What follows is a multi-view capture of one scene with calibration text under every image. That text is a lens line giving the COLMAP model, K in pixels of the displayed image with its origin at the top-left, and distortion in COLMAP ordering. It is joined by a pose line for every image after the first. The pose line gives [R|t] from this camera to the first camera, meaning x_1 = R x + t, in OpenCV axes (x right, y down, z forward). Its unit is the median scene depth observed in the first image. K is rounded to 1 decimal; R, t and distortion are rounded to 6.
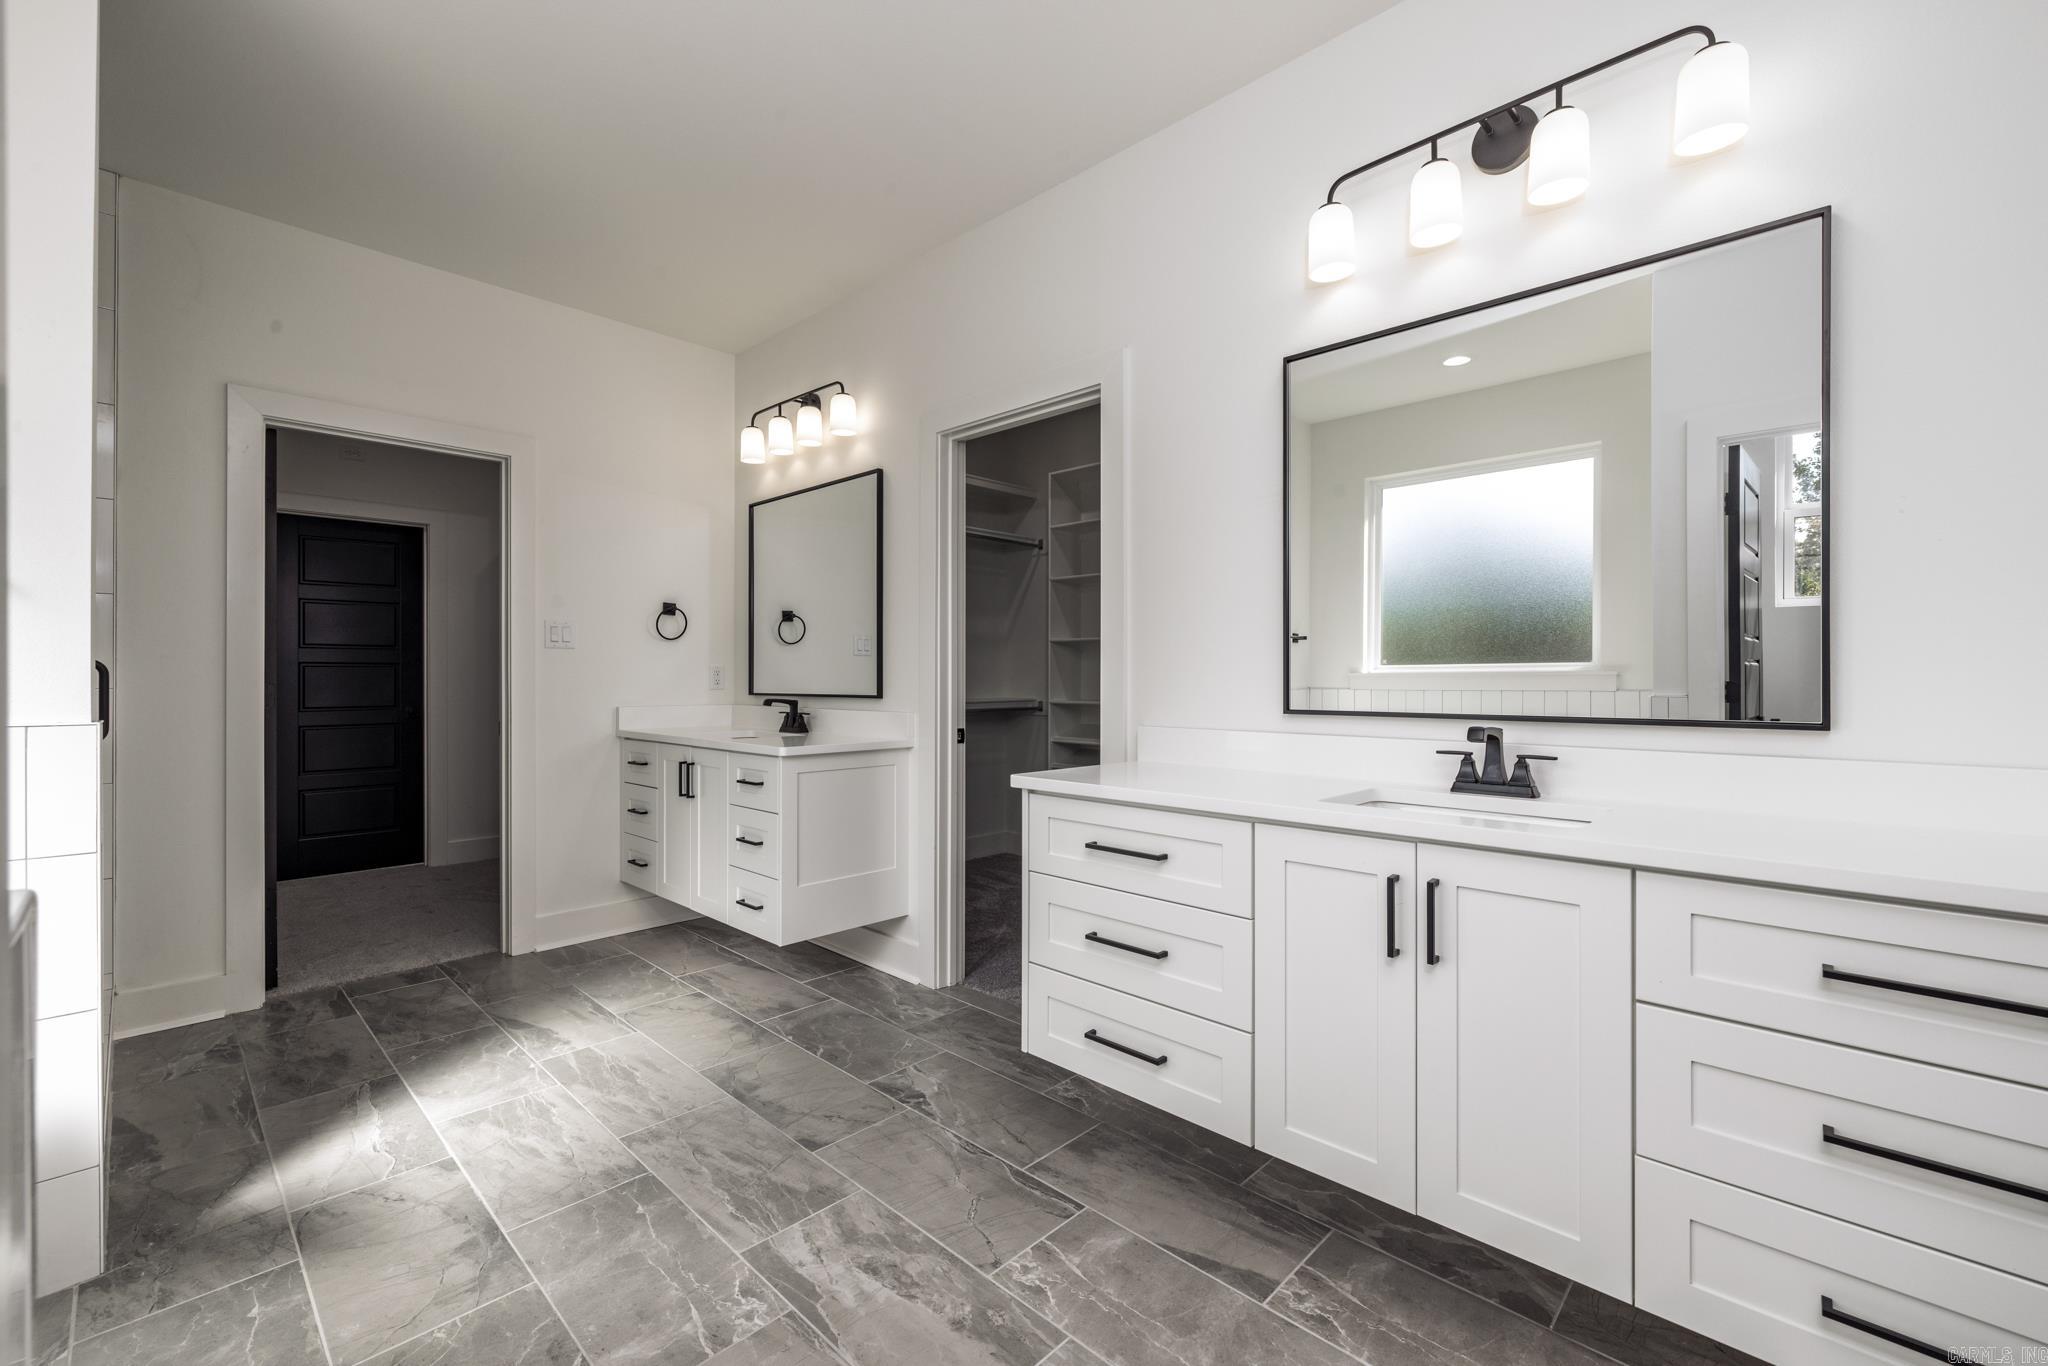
lens RADIAL K [[866.3, 0, 995.5], [0, 866.3, 684.2], [0, 0, 1]] dist [0.000262, 0.000385]
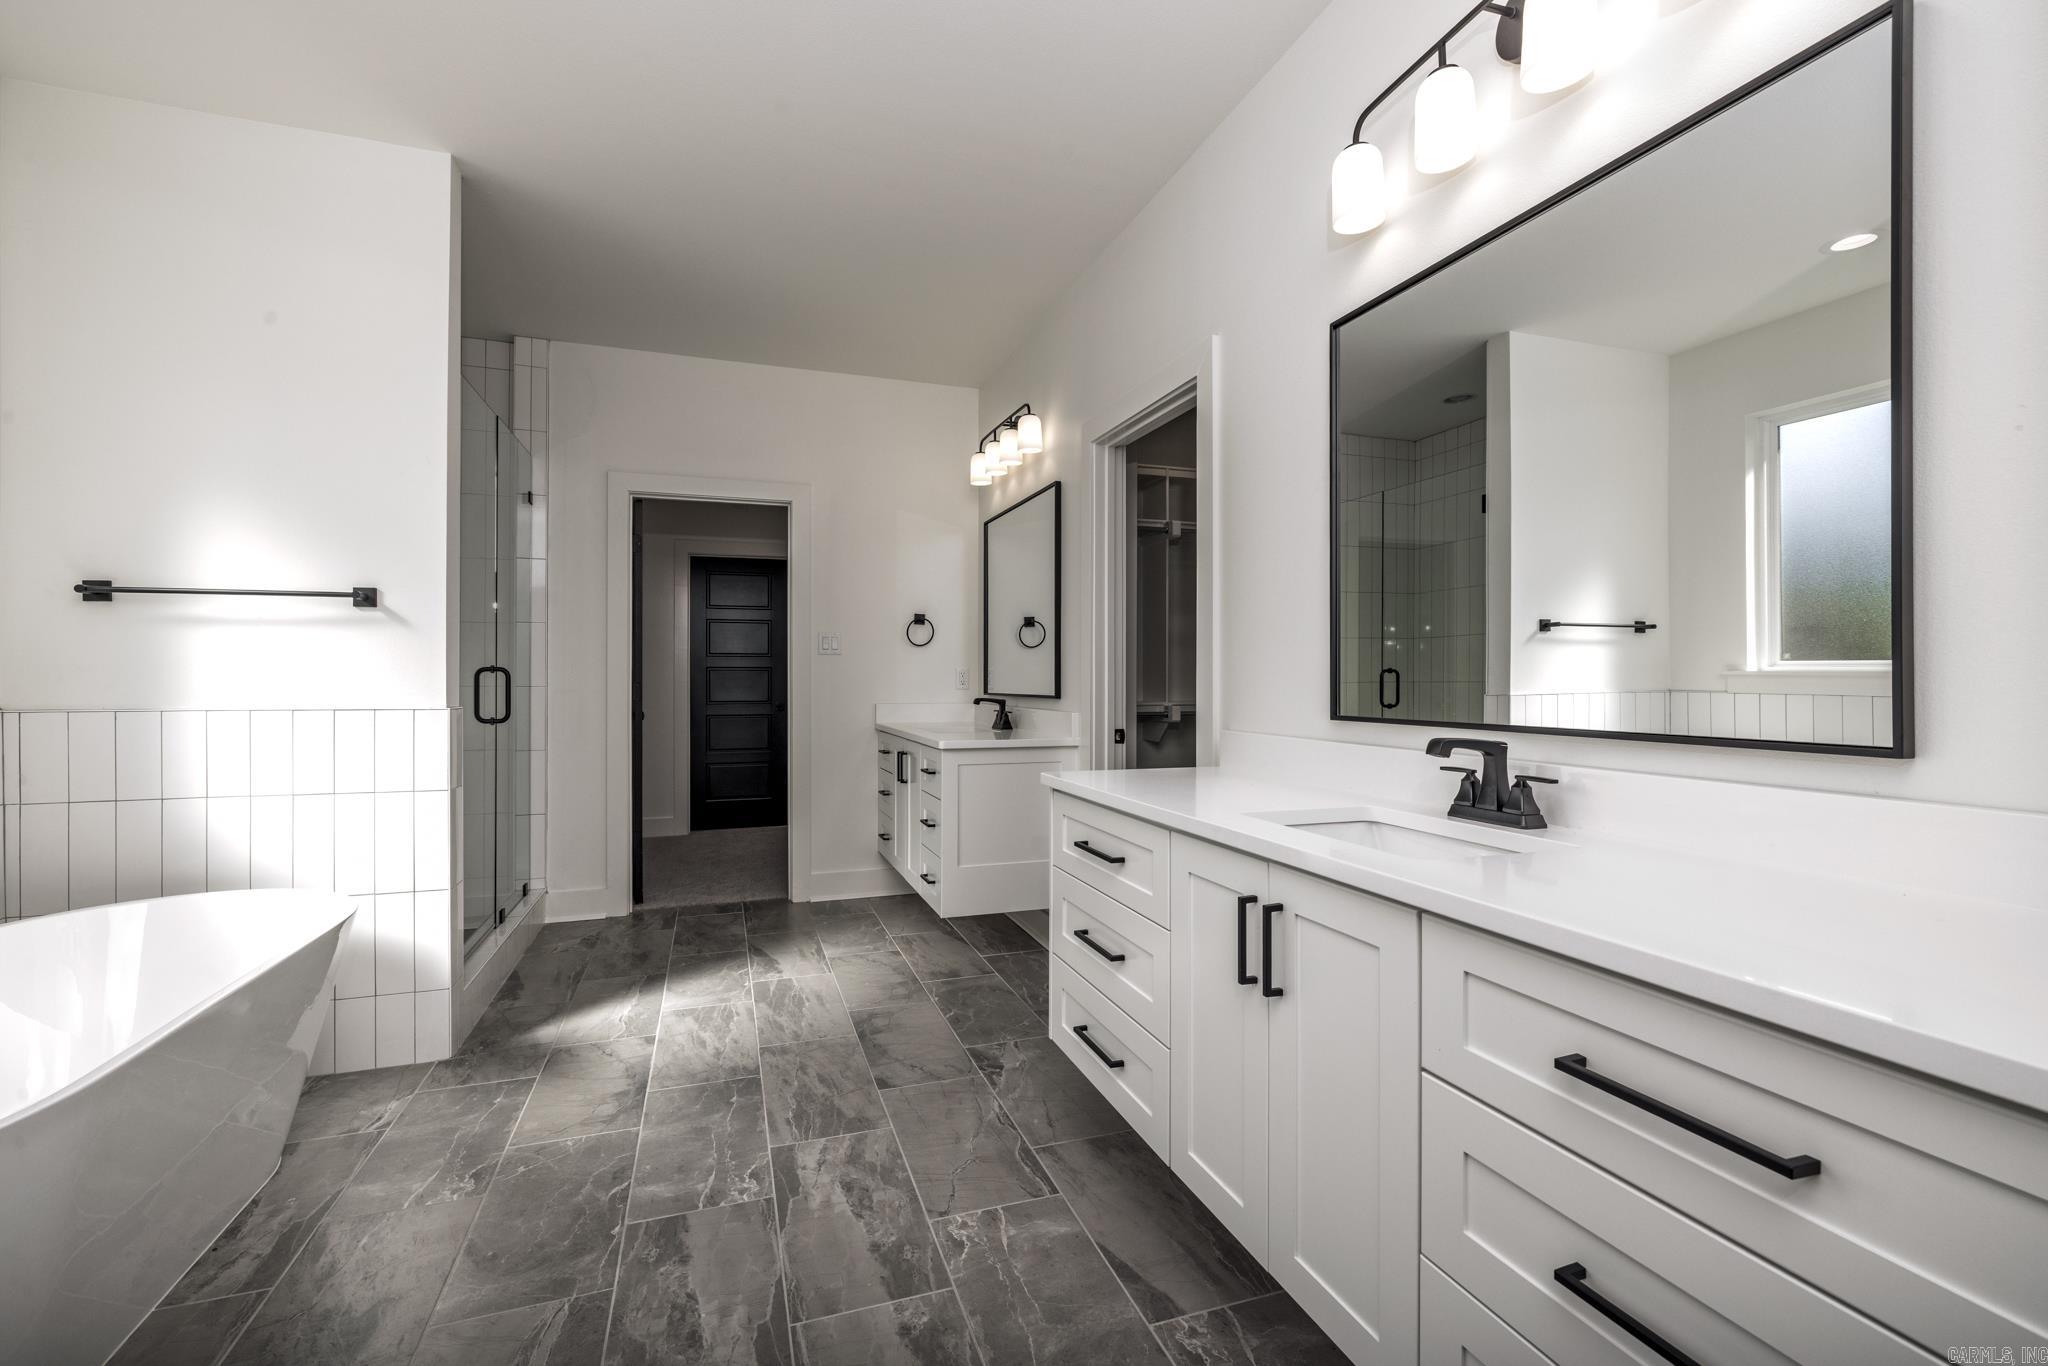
lens RADIAL K [[866.3, 0, 986.4], [0, 866.3, 682.2], [0, 0, 1]] dist [0.000262, 0.000385]
pose [[0.887040, 0.000802, -0.461691, 0.431060], [-0.001594, 0.999998, -0.001325, -0.002952], [0.461689, 0.001911, 0.887040, 0.037592]]
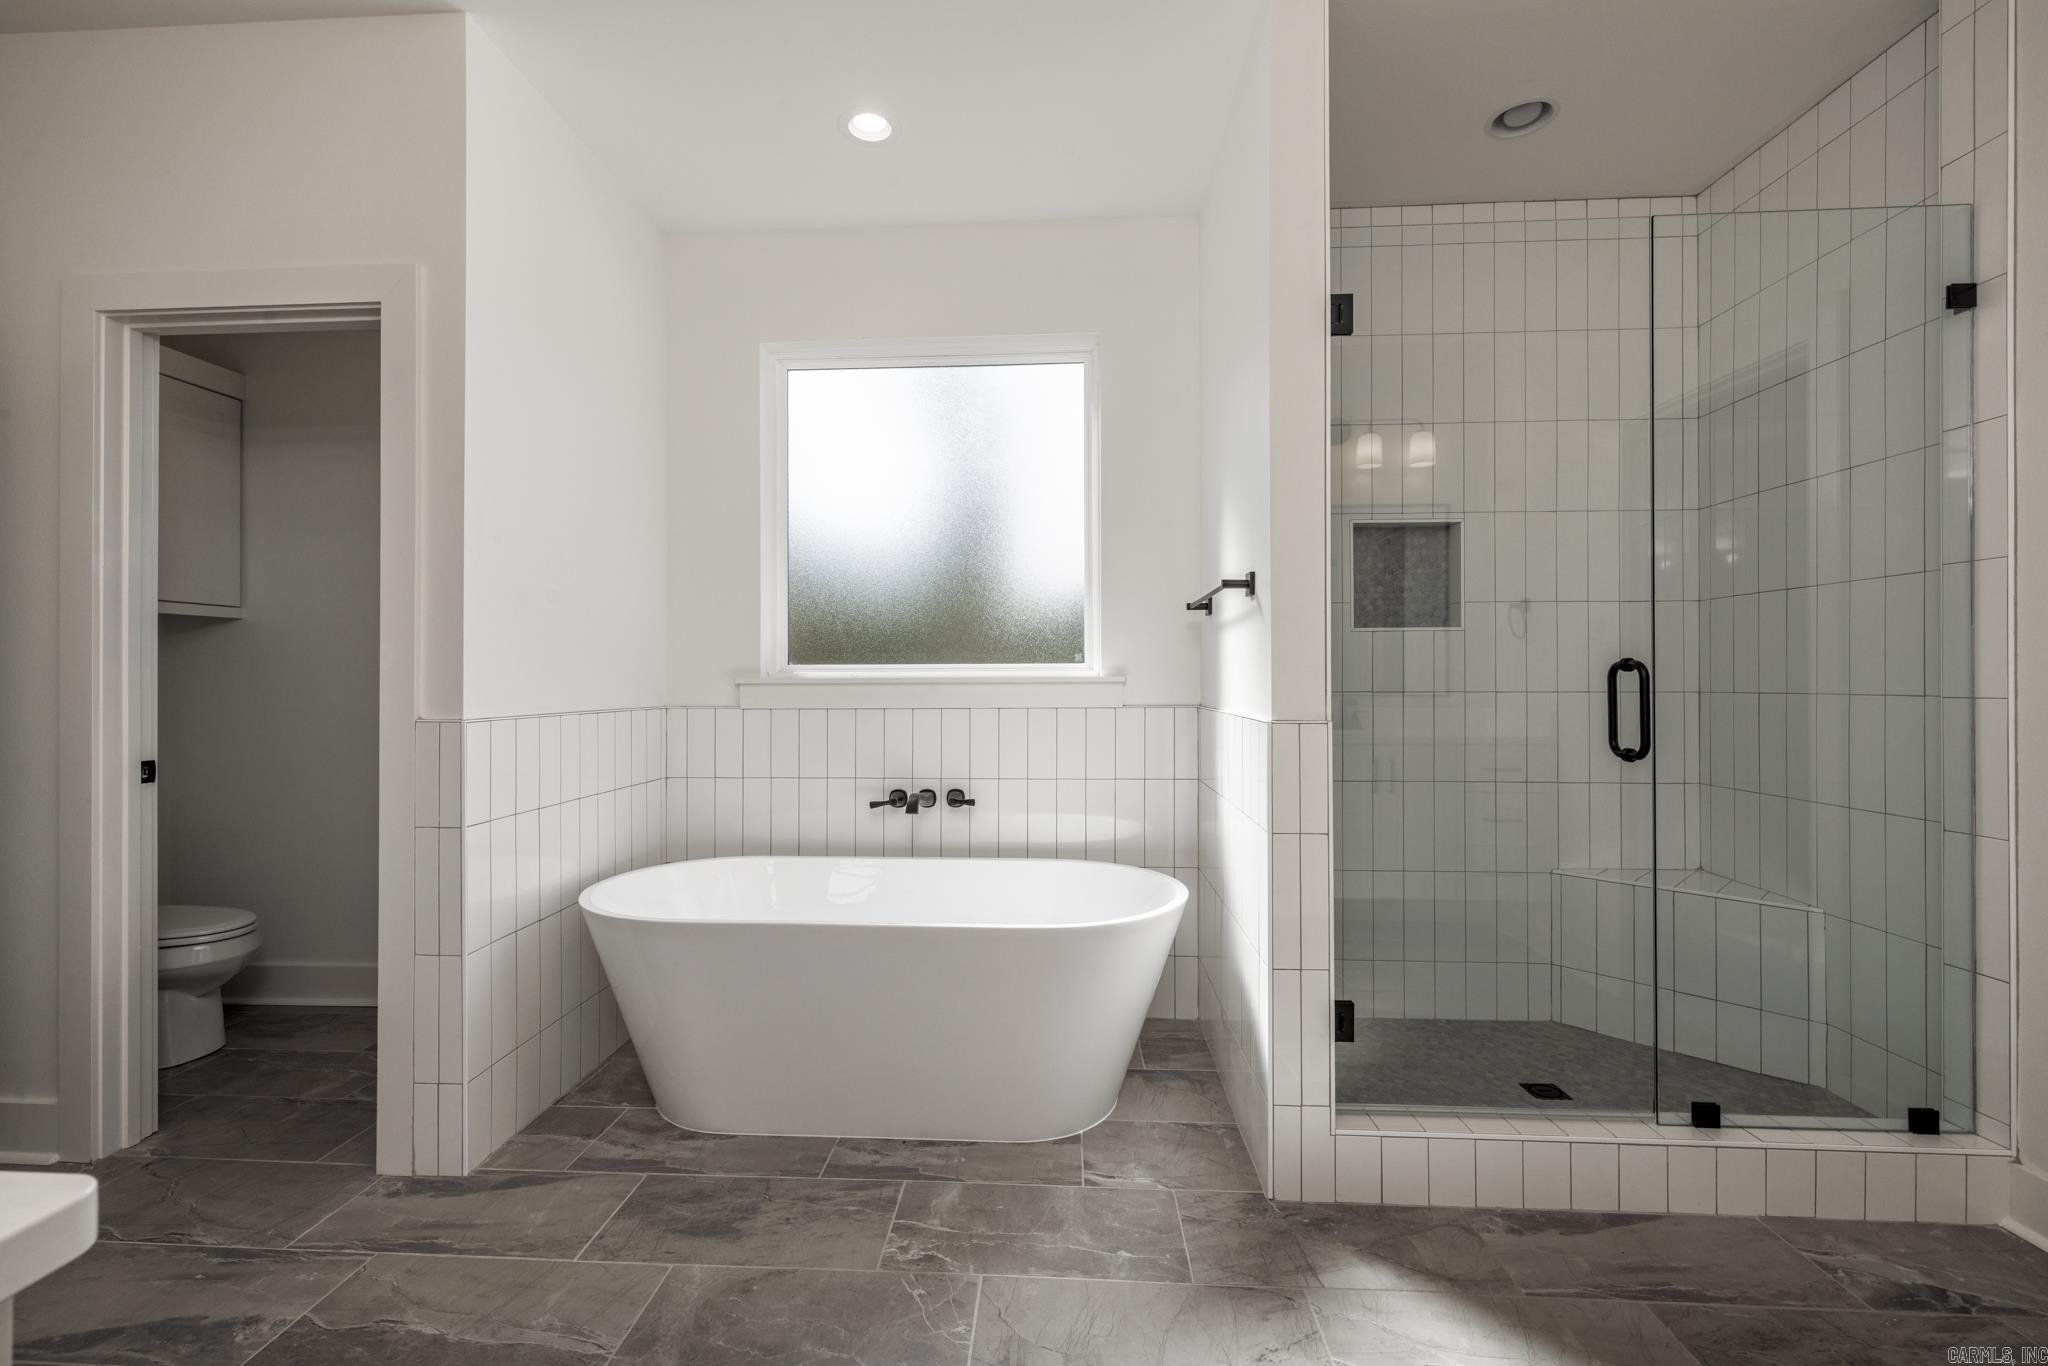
lens RADIAL K [[866.3, 0, 1019.7], [0, 866.3, 675.0], [0, 0, 1]] dist [0.000262, 0.000385]
pose [[-0.741901, -0.007639, -0.670466, -0.003141], [-0.006060, 0.999971, -0.004688, -0.008467], [0.670482, 0.000585, -0.741925, 1.248748]]
